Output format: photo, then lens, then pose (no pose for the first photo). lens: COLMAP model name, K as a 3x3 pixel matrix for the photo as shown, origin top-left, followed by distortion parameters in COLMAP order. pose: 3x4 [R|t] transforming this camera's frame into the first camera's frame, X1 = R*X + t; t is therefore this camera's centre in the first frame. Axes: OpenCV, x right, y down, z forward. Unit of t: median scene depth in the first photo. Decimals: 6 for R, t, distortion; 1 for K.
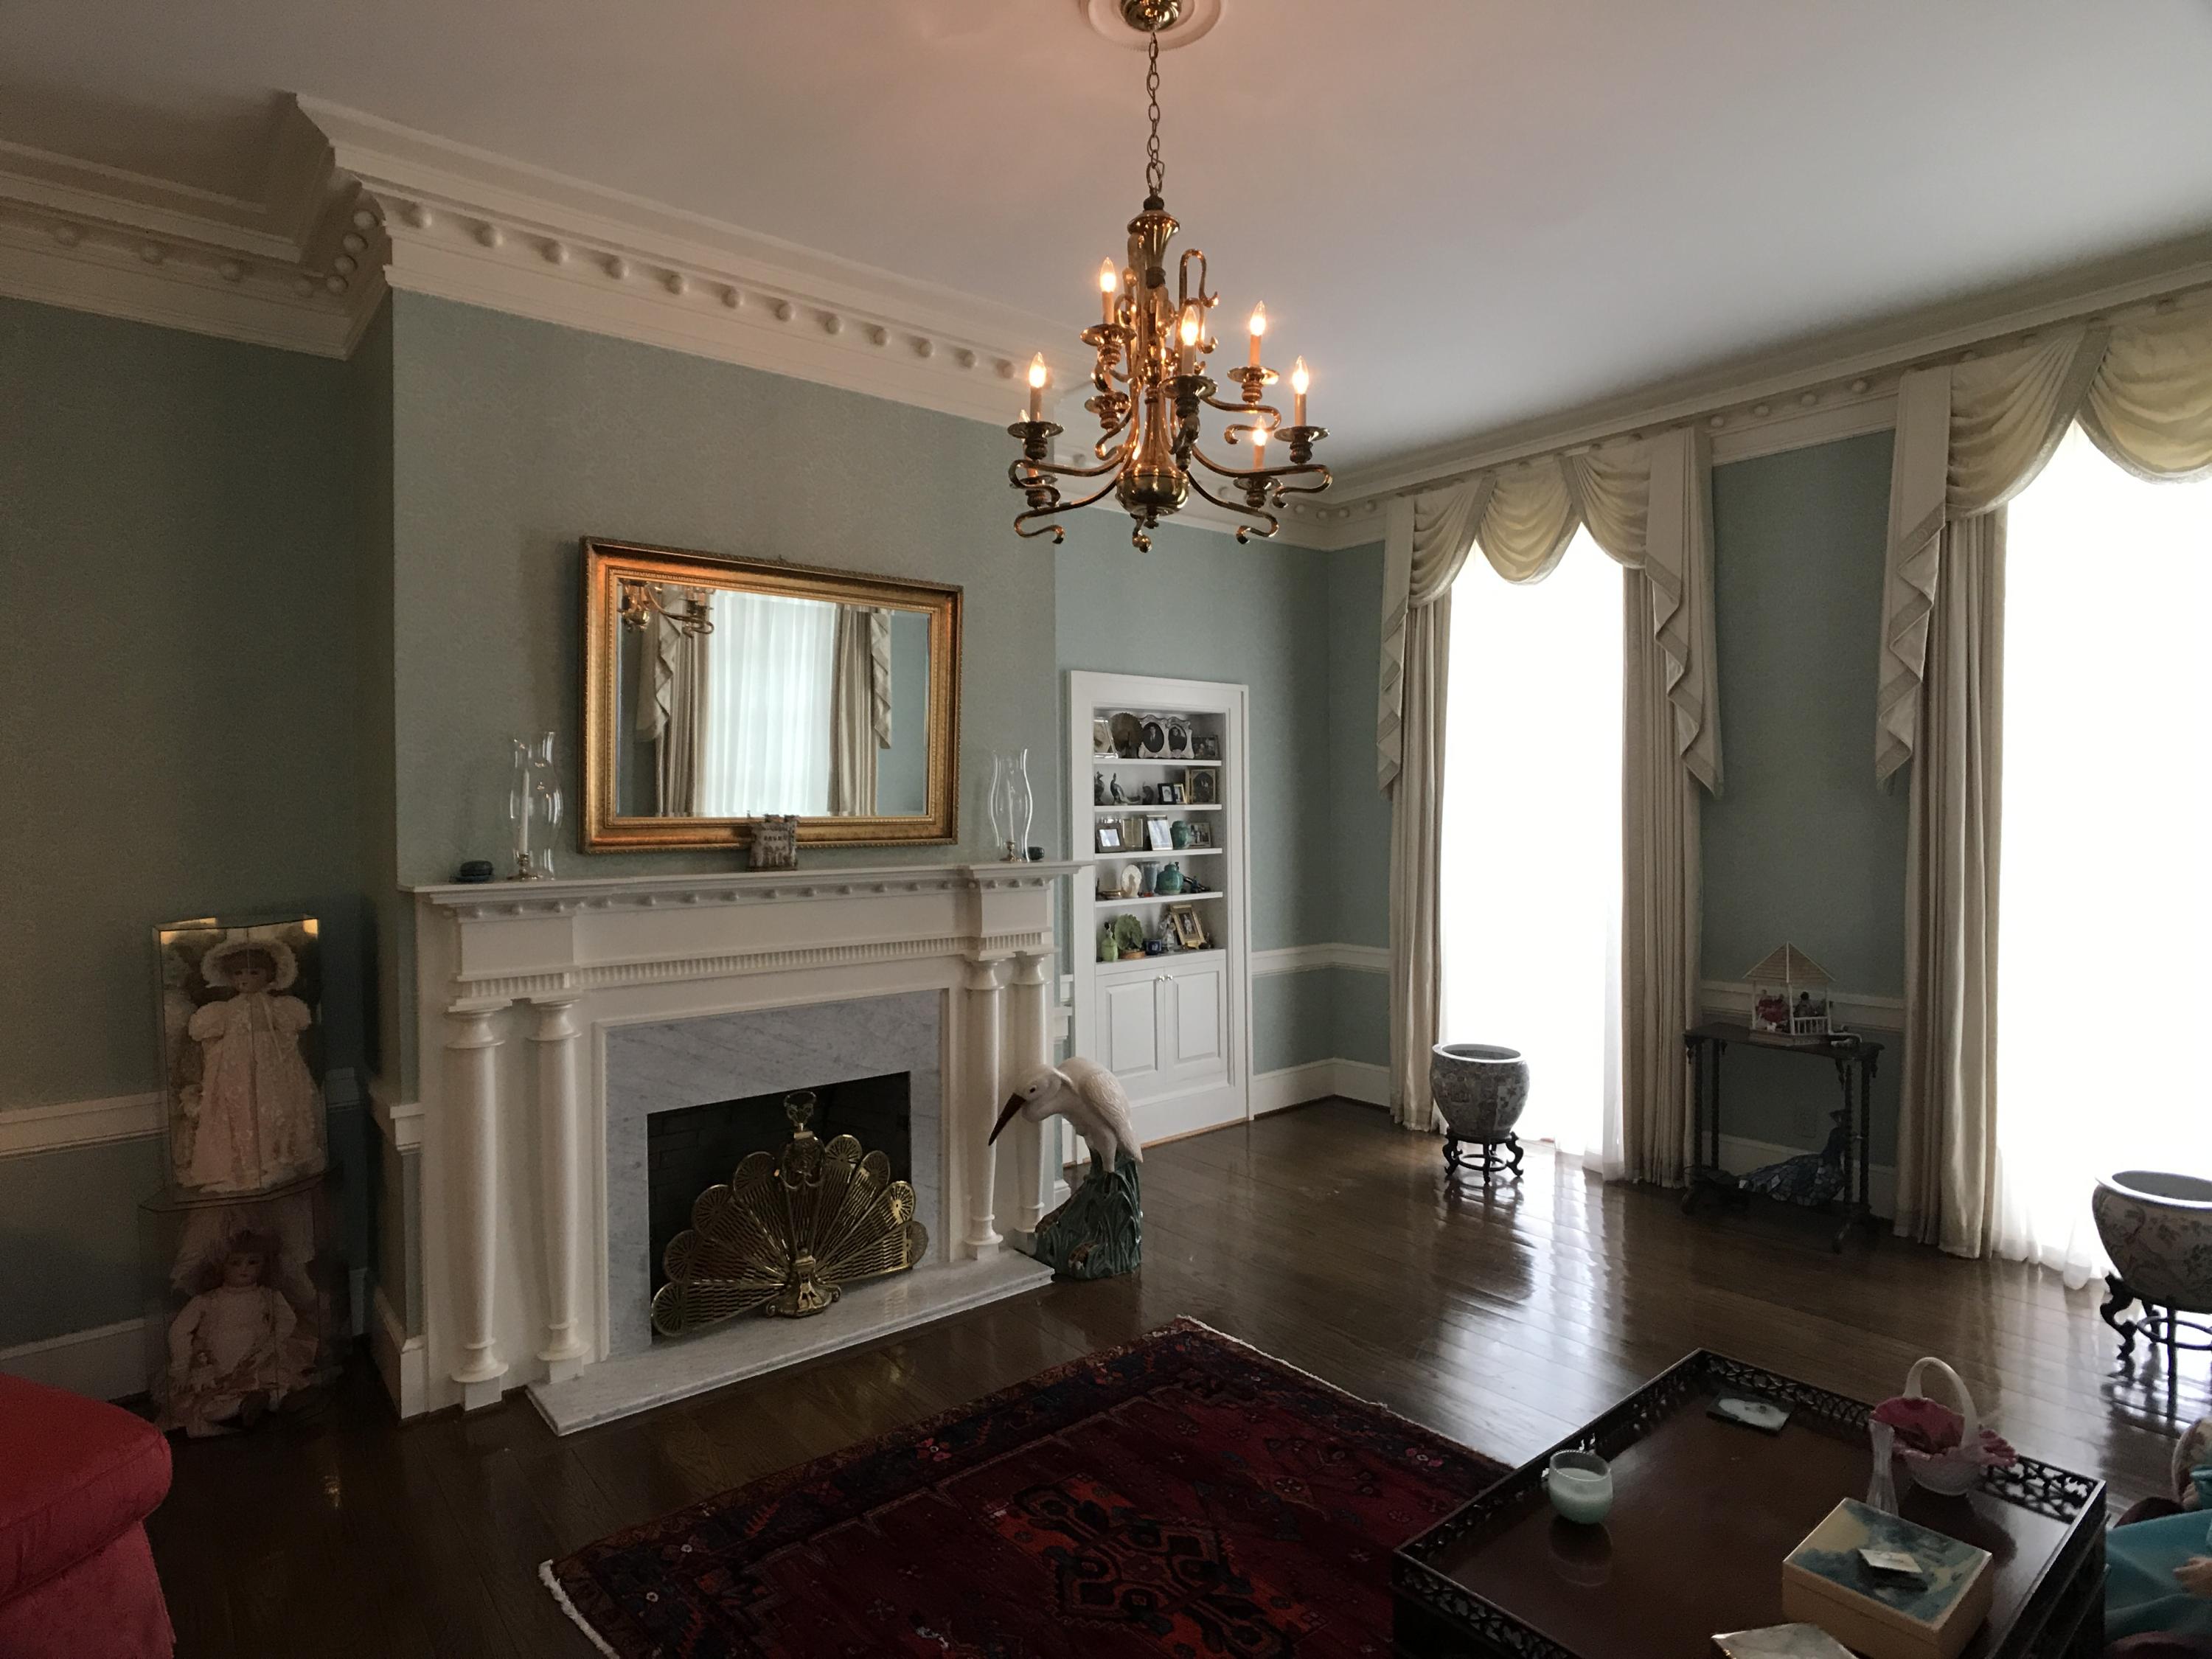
lens RADIAL K [[1206.0, 0, 1099.6], [0, 1206.0, 818.9], [0, 0, 1]] dist [-0.008199, -0.003124]
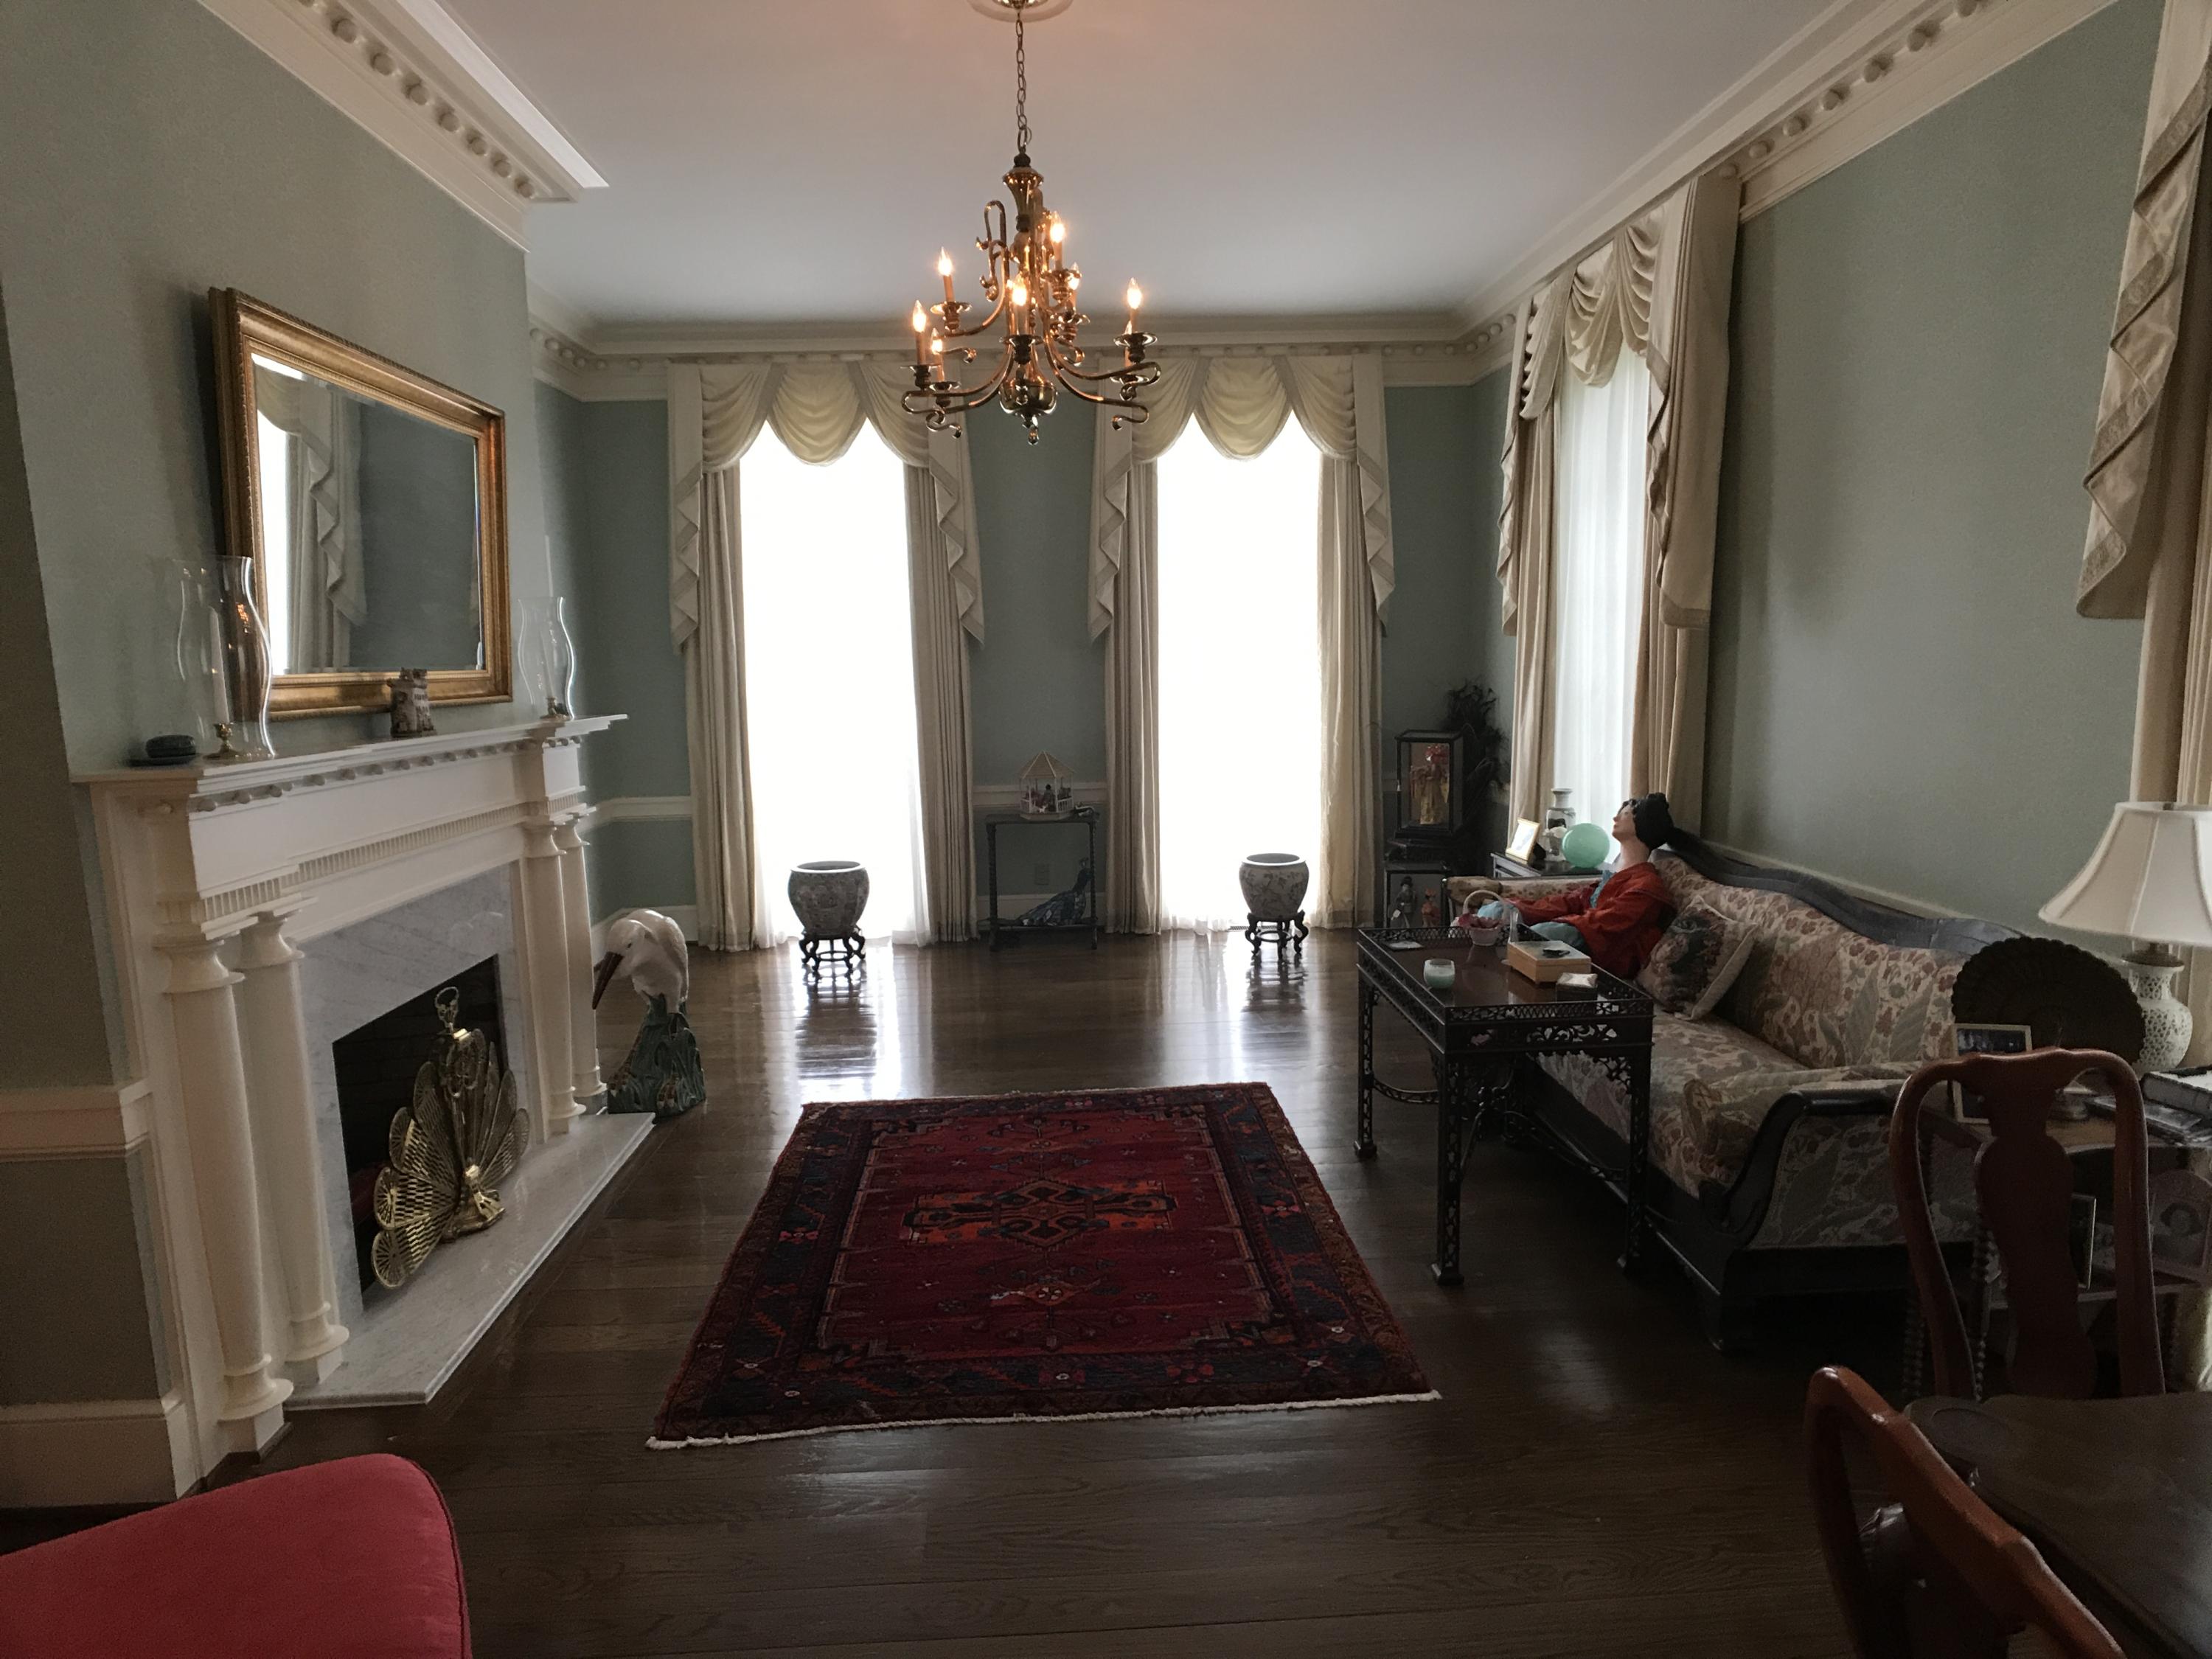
lens RADIAL K [[1206.0, 0, 1102.5], [0, 1206.0, 824.3], [0, 0, 1]] dist [-0.008199, -0.003124]
pose [[0.588067, -0.118964, 0.800015, -0.512155], [0.026468, 0.991425, 0.127971, 0.007137], [-0.808379, -0.054080, 0.586173, 0.087793]]
